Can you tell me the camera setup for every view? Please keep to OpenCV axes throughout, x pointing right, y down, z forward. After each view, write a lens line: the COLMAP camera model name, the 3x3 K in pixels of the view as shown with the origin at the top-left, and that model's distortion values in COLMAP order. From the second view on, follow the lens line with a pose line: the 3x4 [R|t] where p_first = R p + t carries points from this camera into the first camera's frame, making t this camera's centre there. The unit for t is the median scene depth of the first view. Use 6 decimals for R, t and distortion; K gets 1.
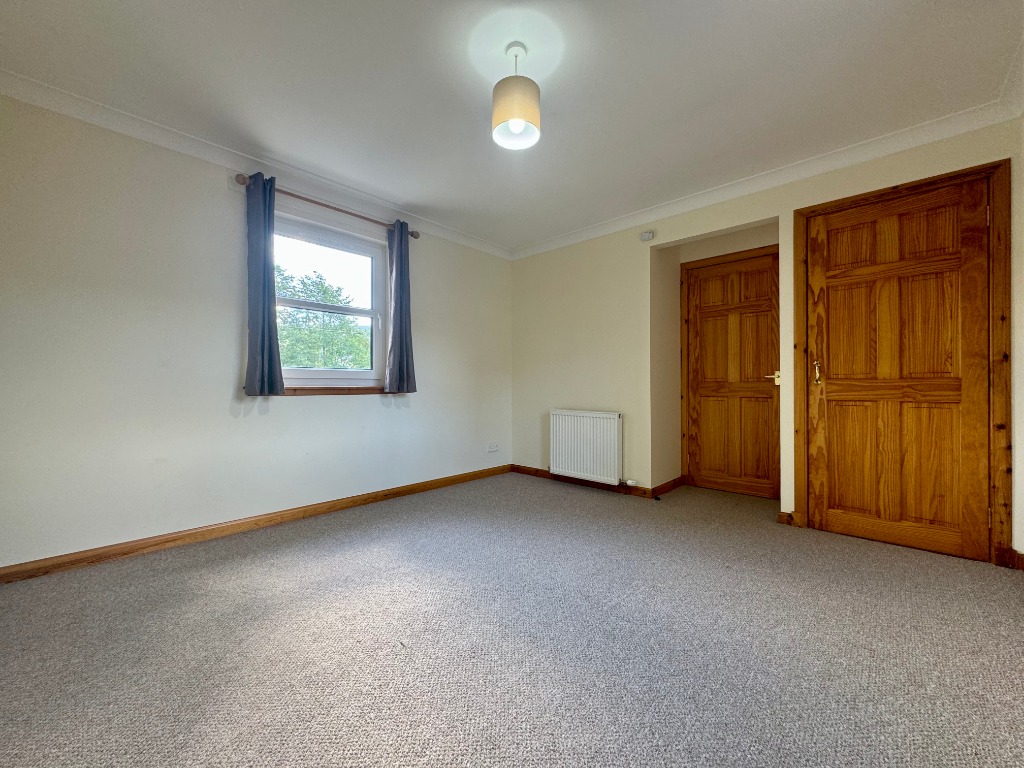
lens RADIAL K [[409.2, 0, 510.0], [0, 409.2, 382.1], [0, 0, 1]] dist [-0.000409, -0.000437]
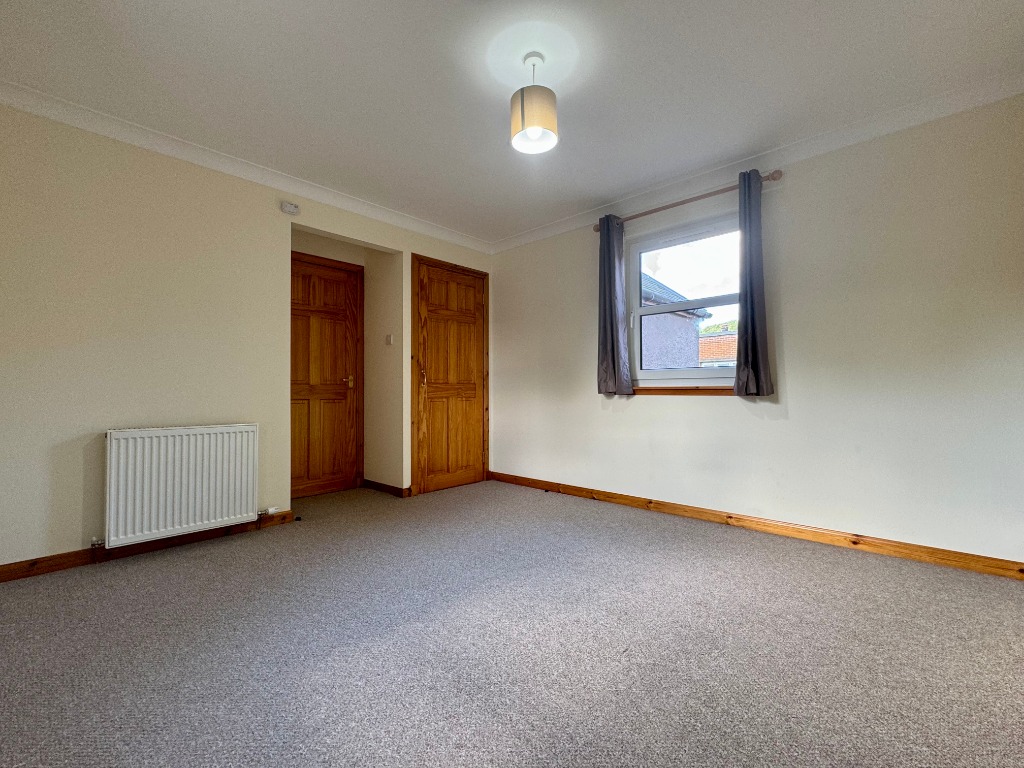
lens RADIAL K [[442.8, 0, 510.5], [0, 442.8, 382.5], [0, 0, 1]] dist [-0.000453, -0.000131]
pose [[0.007970, 0.015322, 0.999851, -0.723077], [-0.007500, 0.999855, -0.015262, 0.011312], [-0.999940, -0.007378, 0.008084, 0.694346]]
